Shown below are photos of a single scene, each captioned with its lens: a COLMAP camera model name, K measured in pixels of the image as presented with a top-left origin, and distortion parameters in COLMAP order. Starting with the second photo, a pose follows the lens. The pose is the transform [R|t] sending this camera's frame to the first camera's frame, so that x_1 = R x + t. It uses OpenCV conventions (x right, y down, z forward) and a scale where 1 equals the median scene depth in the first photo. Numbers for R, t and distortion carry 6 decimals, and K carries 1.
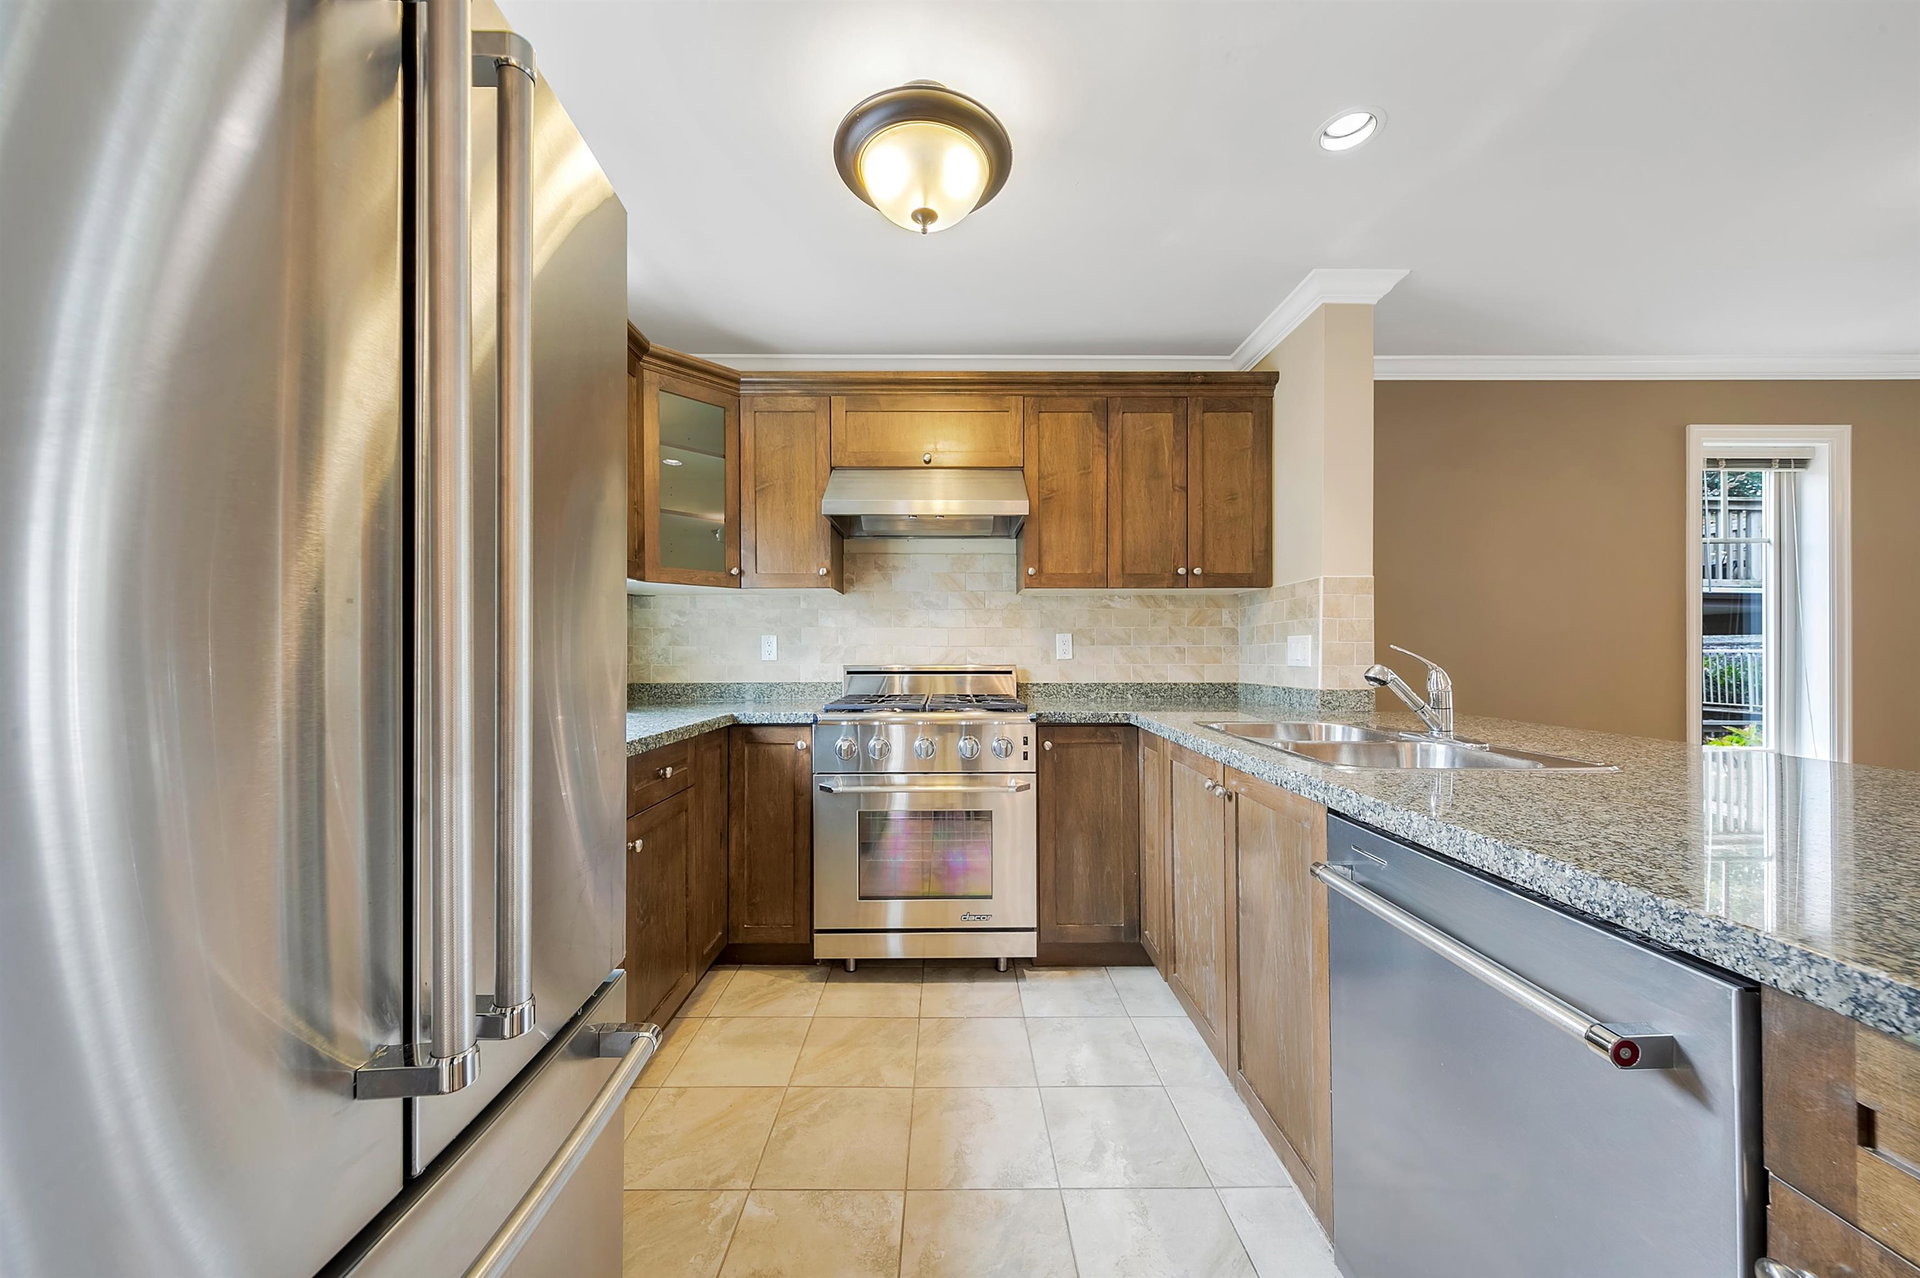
lens RADIAL K [[663.5, 0, 964.6], [0, 663.5, 653.3], [0, 0, 1]] dist [0.009440, -0.000187]
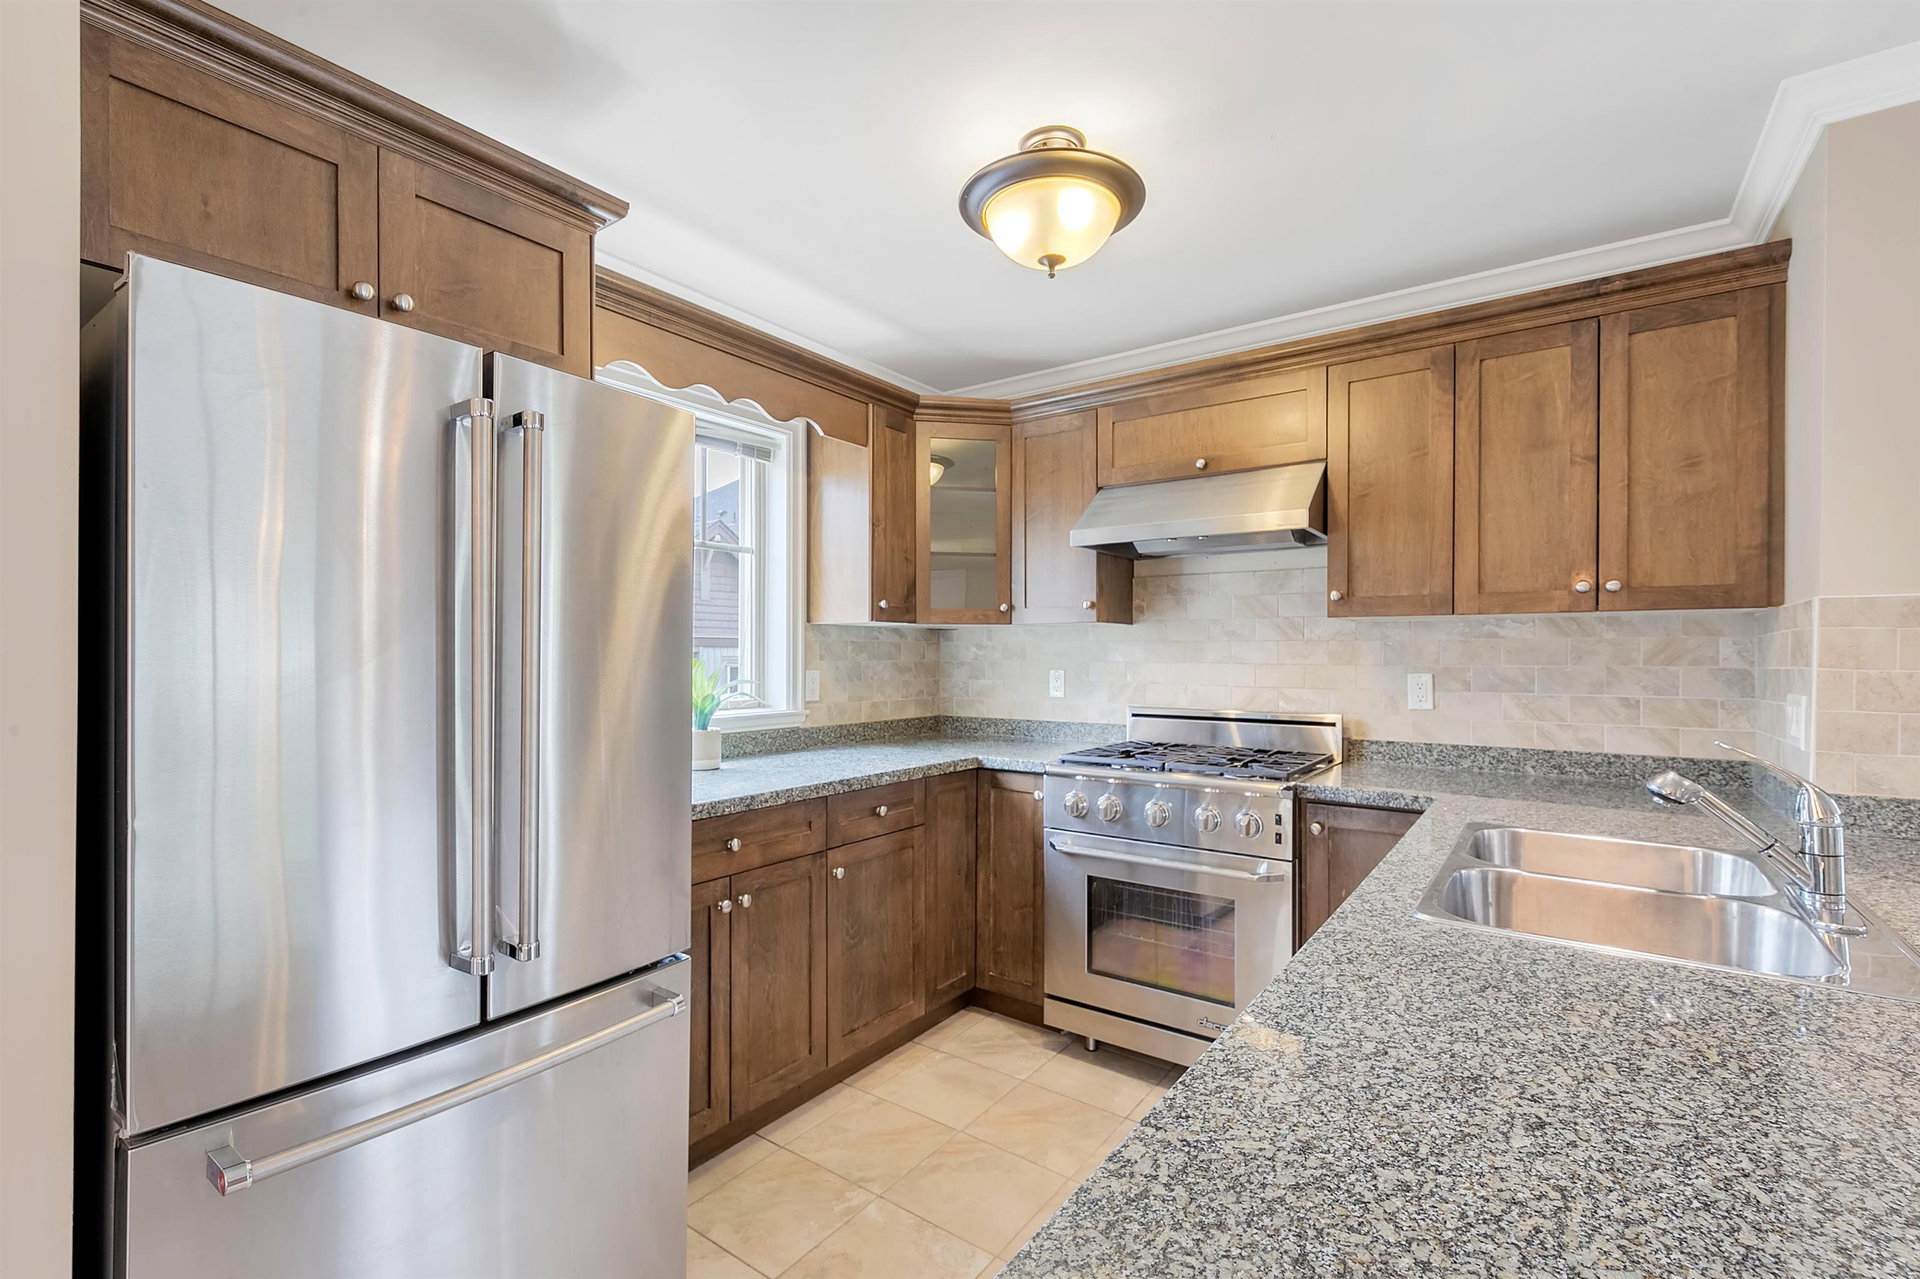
lens RADIAL K [[848.2, 0, 957.5], [0, 848.2, 657.4], [0, 0, 1]] dist [-0.000363, -0.000565]
pose [[0.805199, 0.006395, -0.592970, 0.340172], [-0.006310, 0.999978, 0.002216, -0.054201], [0.592971, 0.001957, 0.805222, -0.034902]]
